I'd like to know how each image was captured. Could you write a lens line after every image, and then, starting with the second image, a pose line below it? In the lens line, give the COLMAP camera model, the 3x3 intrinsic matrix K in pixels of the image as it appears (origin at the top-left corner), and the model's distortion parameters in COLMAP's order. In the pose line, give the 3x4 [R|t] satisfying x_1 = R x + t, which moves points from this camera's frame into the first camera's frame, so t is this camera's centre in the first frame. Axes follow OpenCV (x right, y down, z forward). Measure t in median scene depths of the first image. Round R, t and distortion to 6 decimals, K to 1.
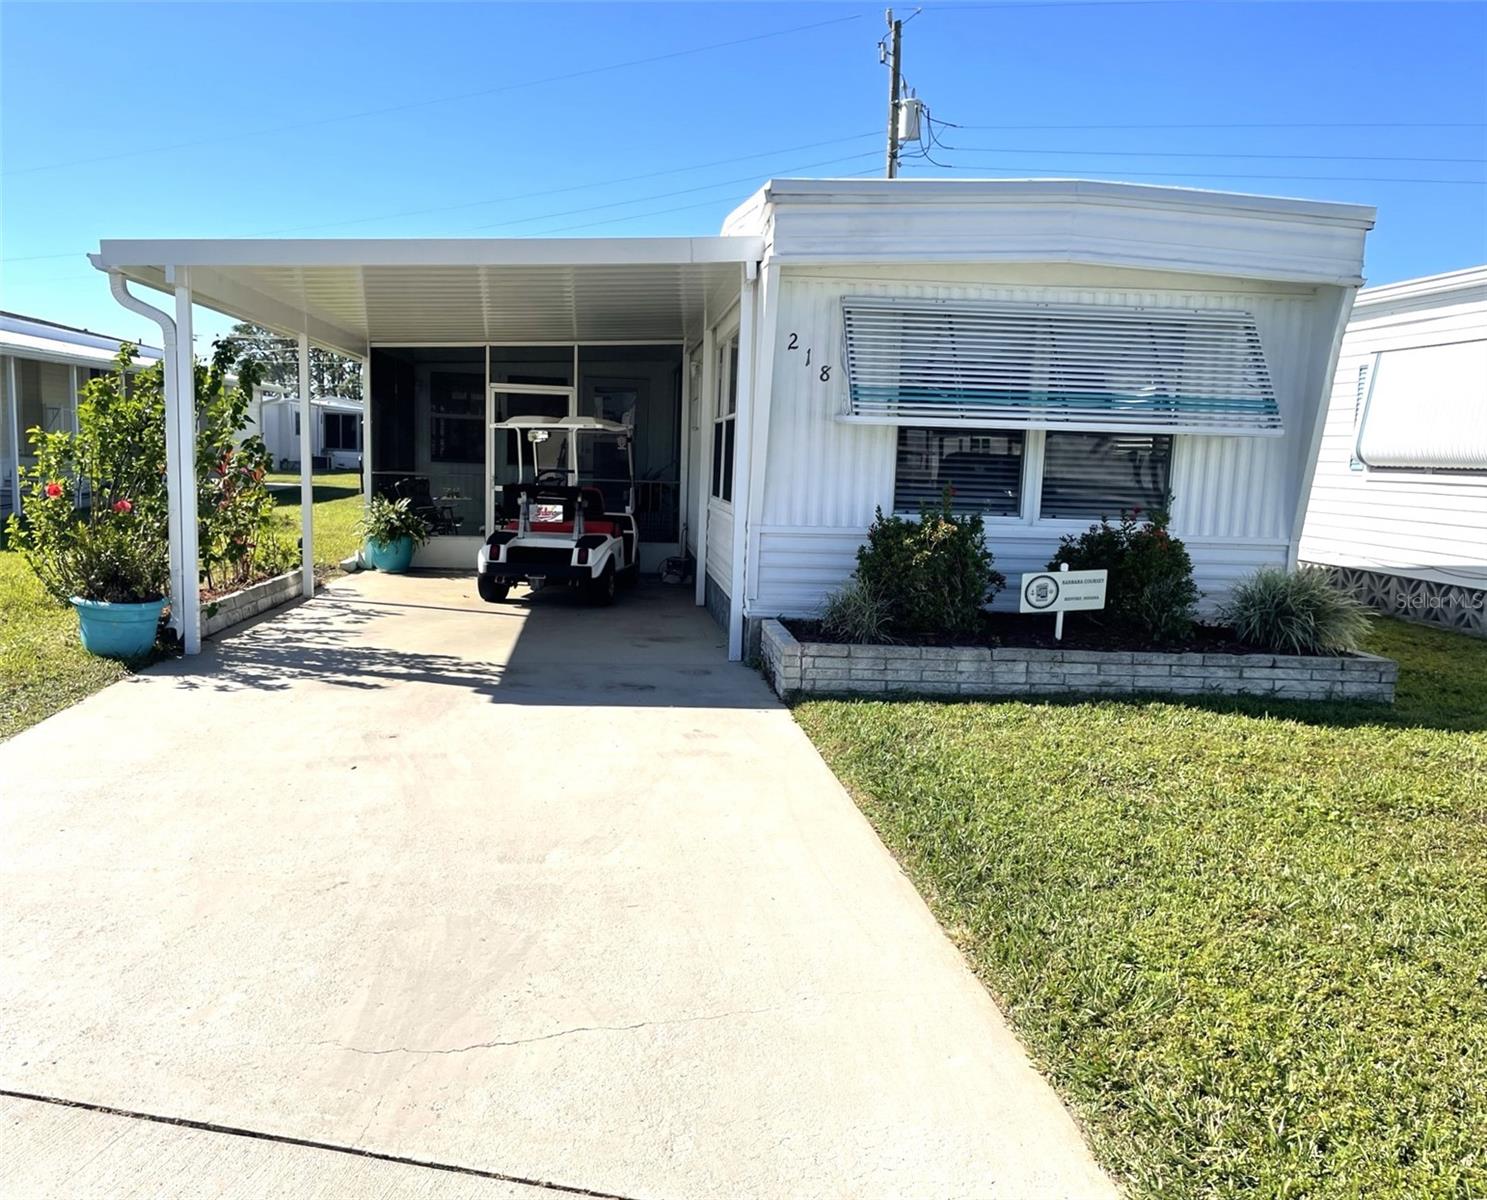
lens RADIAL K [[1226.1, 0, 685.0], [0, 1226.1, 611.5], [0, 0, 1]] dist [0.086165, -0.103045]
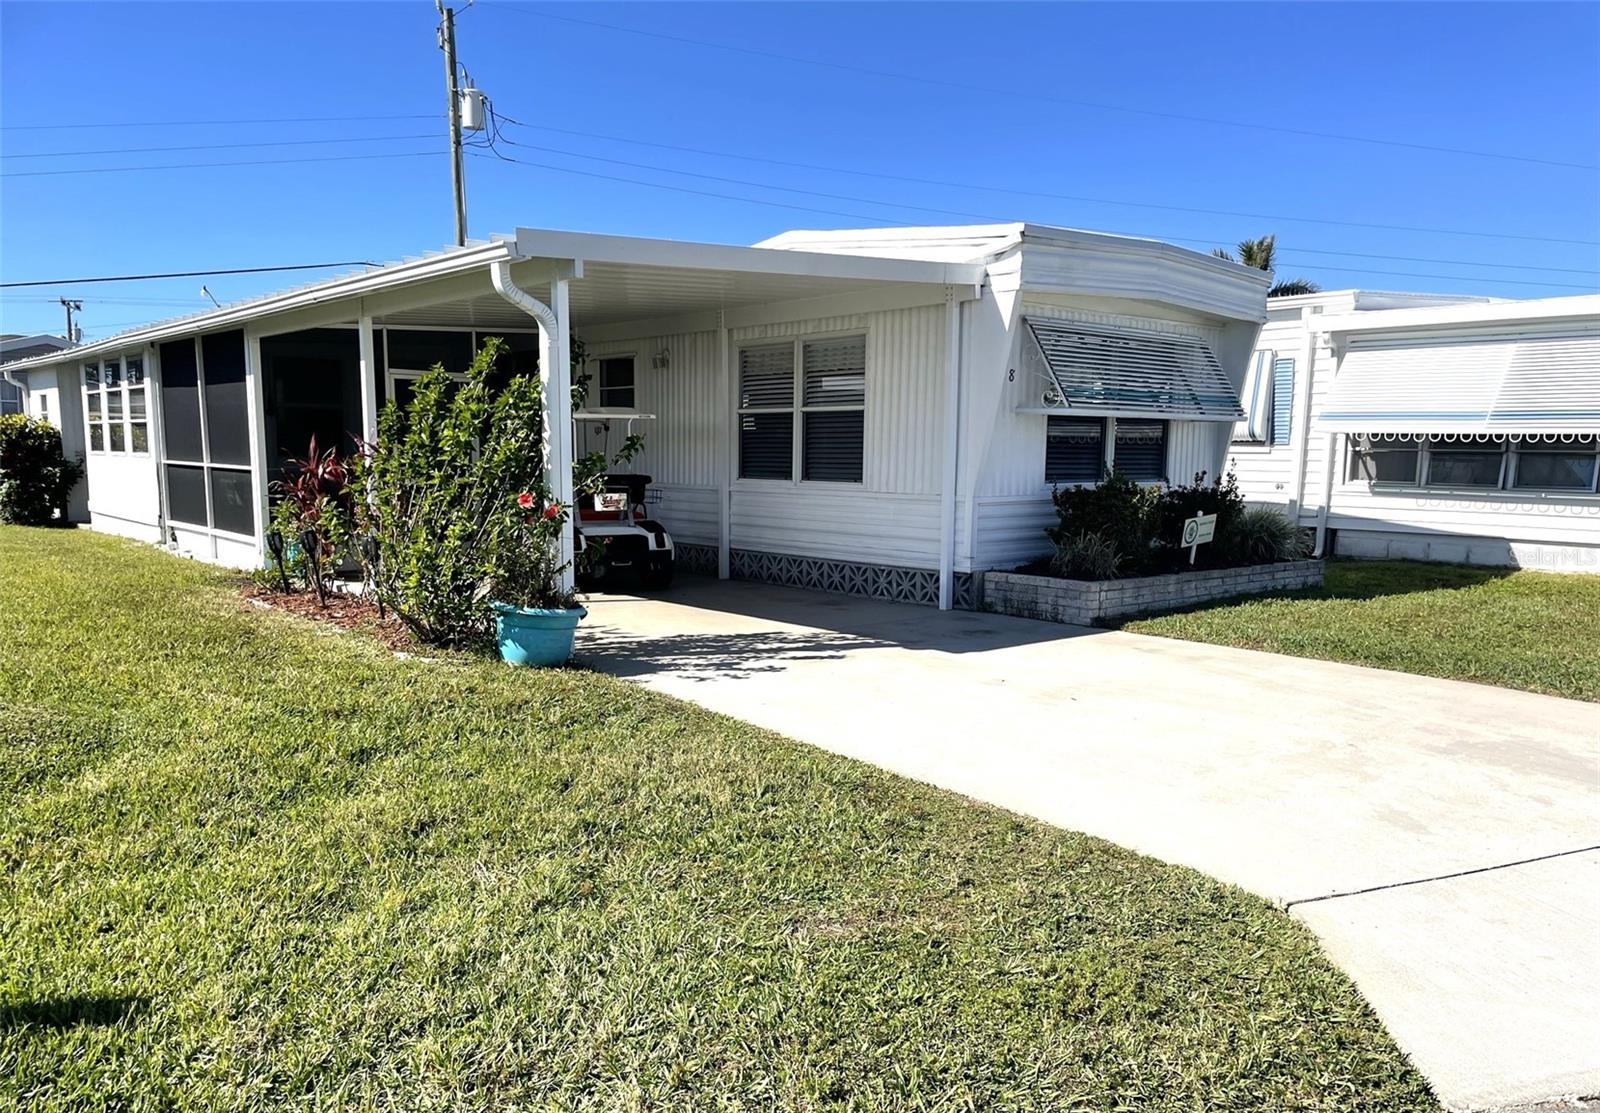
lens RADIAL K [[1212.0, 0, 803.5], [0, 1212.0, 621.6], [0, 0, 1]] dist [0.033793, -0.024750]
pose [[0.801375, -0.110023, 0.587957, -0.819418], [0.094512, 0.993881, 0.057164, -0.032037], [-0.590649, 0.009759, 0.806870, 0.116229]]
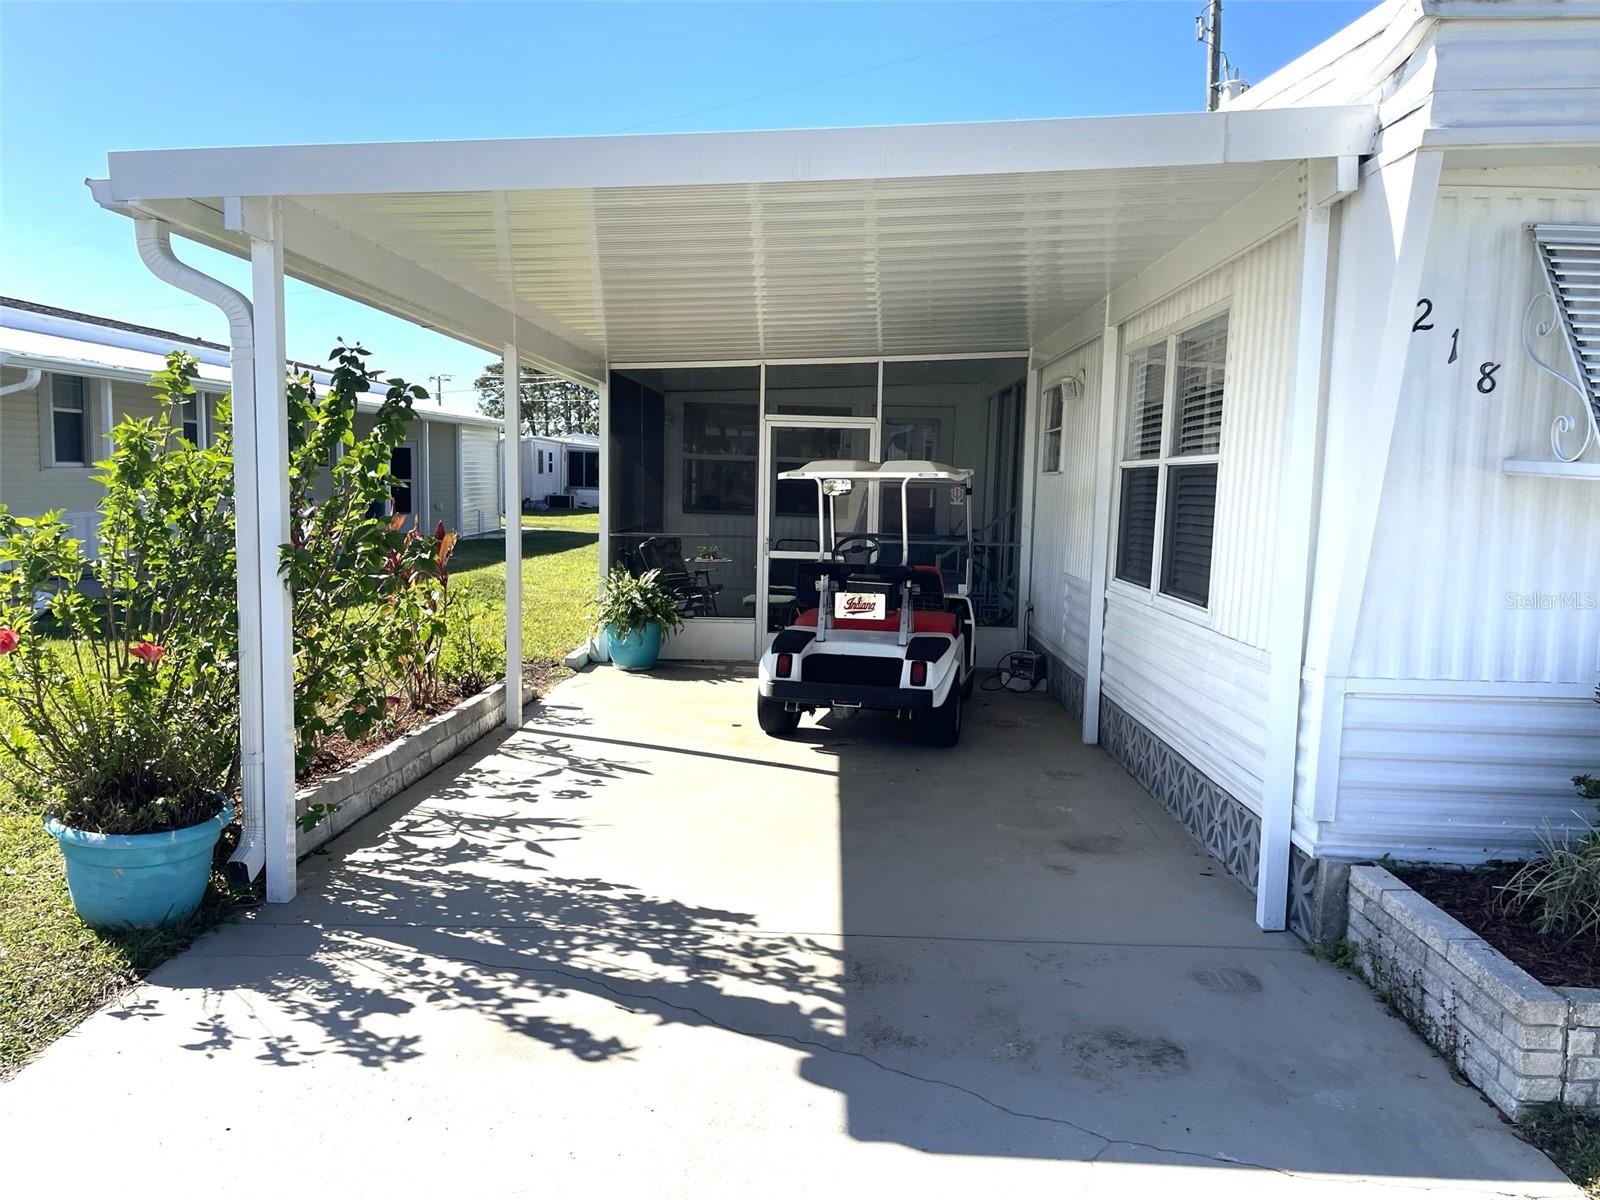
lens RADIAL K [[1207.3, 0, 800.3], [0, 1207.3, 607.4], [0, 0, 1]] dist [0.089556, -0.114330]
pose [[0.995333, 0.003232, -0.096450, -0.114078], [-0.005837, 0.999625, -0.026742, -0.085066], [0.096327, 0.027180, 0.994979, 0.478003]]
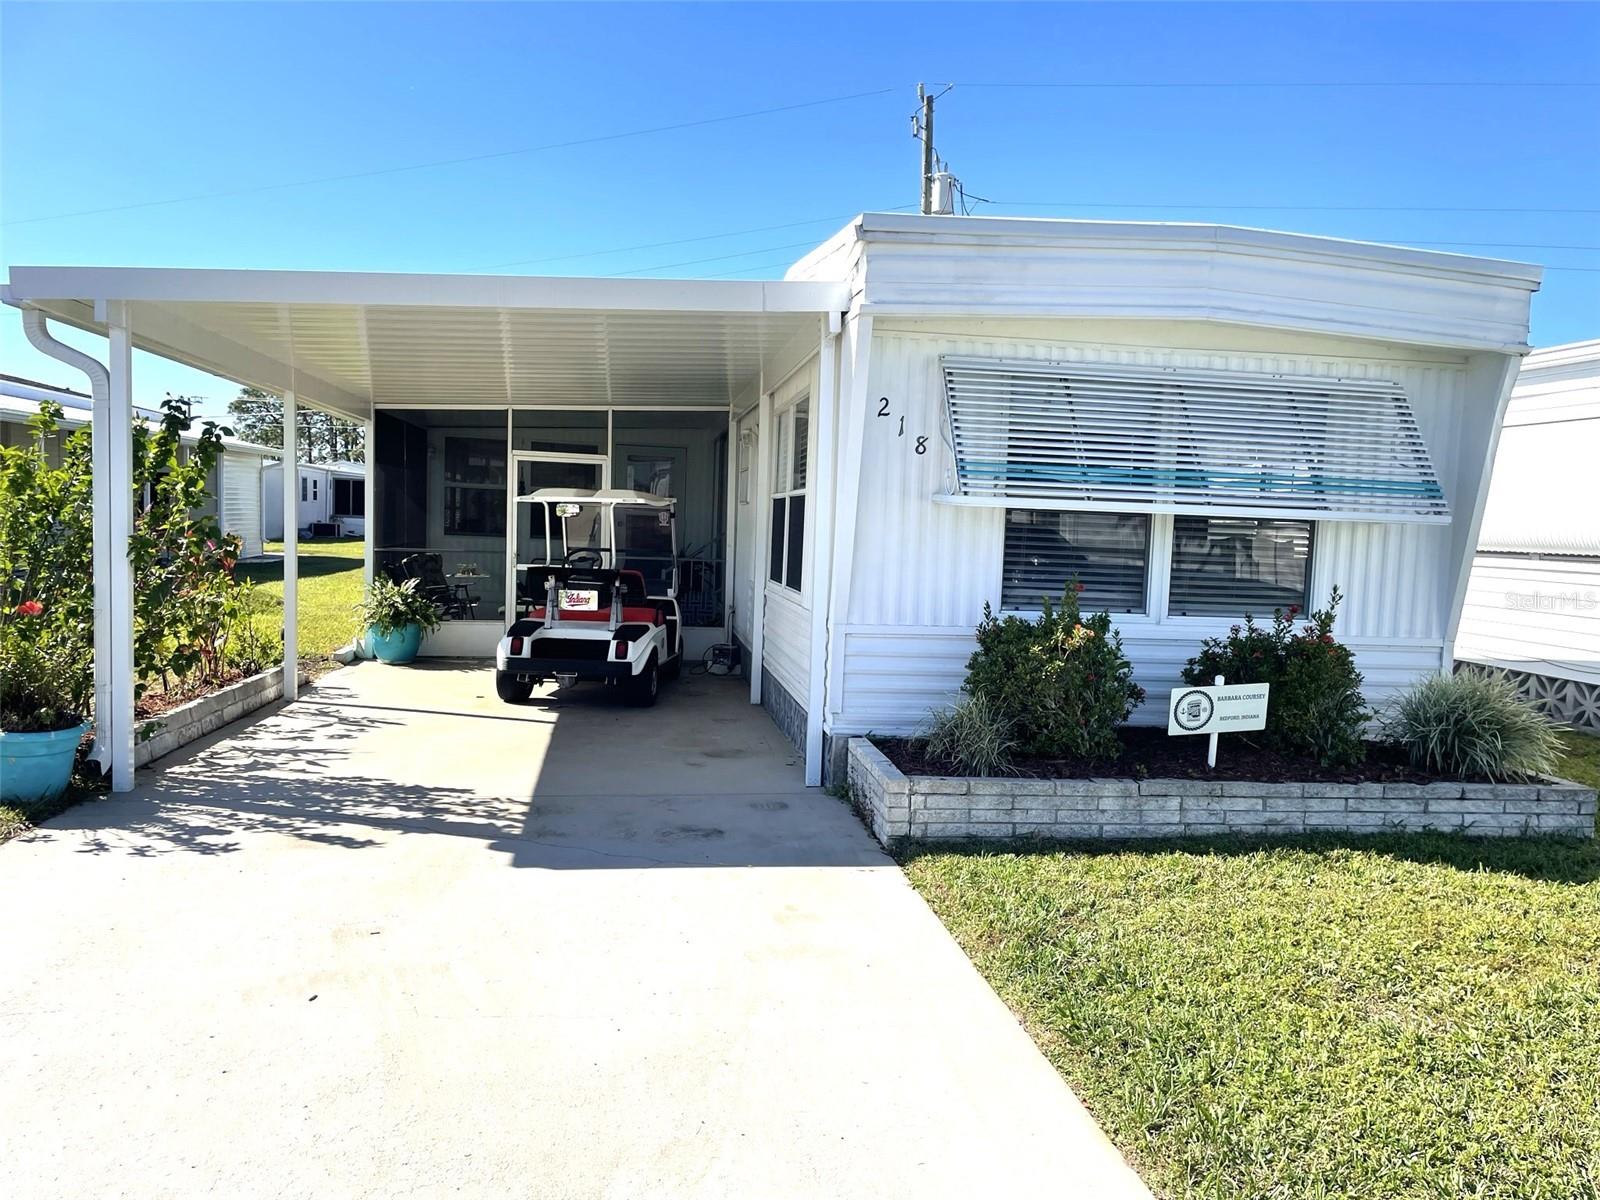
lens RADIAL K [[1207.3, 0, 814.8], [0, 1207.3, 611.3], [0, 0, 1]] dist [0.089556, -0.114330]
pose [[0.995926, -0.000575, 0.090168, -0.033190], [0.005337, 0.998602, -0.052582, -0.036393], [-0.090012, 0.052849, 0.994537, 0.188157]]
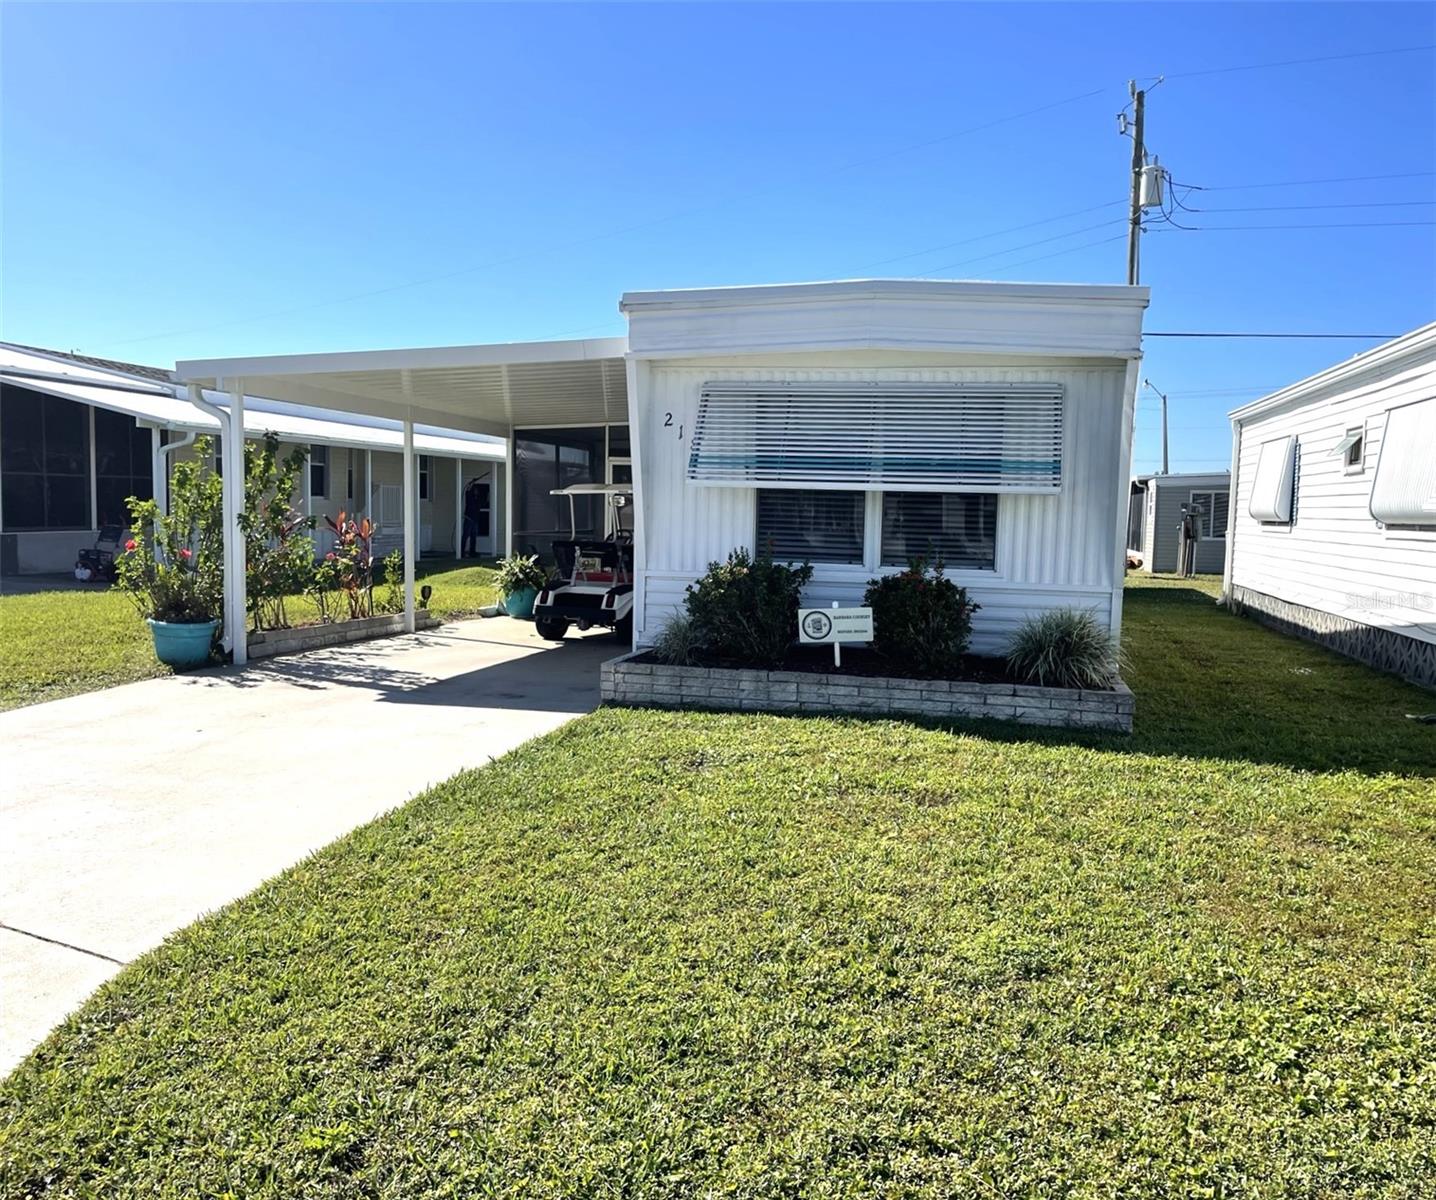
lens RADIAL K [[1230.3, 0, 734.5], [0, 1230.3, 621.4], [0, 0, 1]] dist [0.083324, -0.042071]
pose [[0.961874, 0.017346, -0.272941, 0.481870], [-0.030822, 0.998504, -0.045162, 0.032551], [0.271749, 0.051853, 0.960970, -0.142486]]
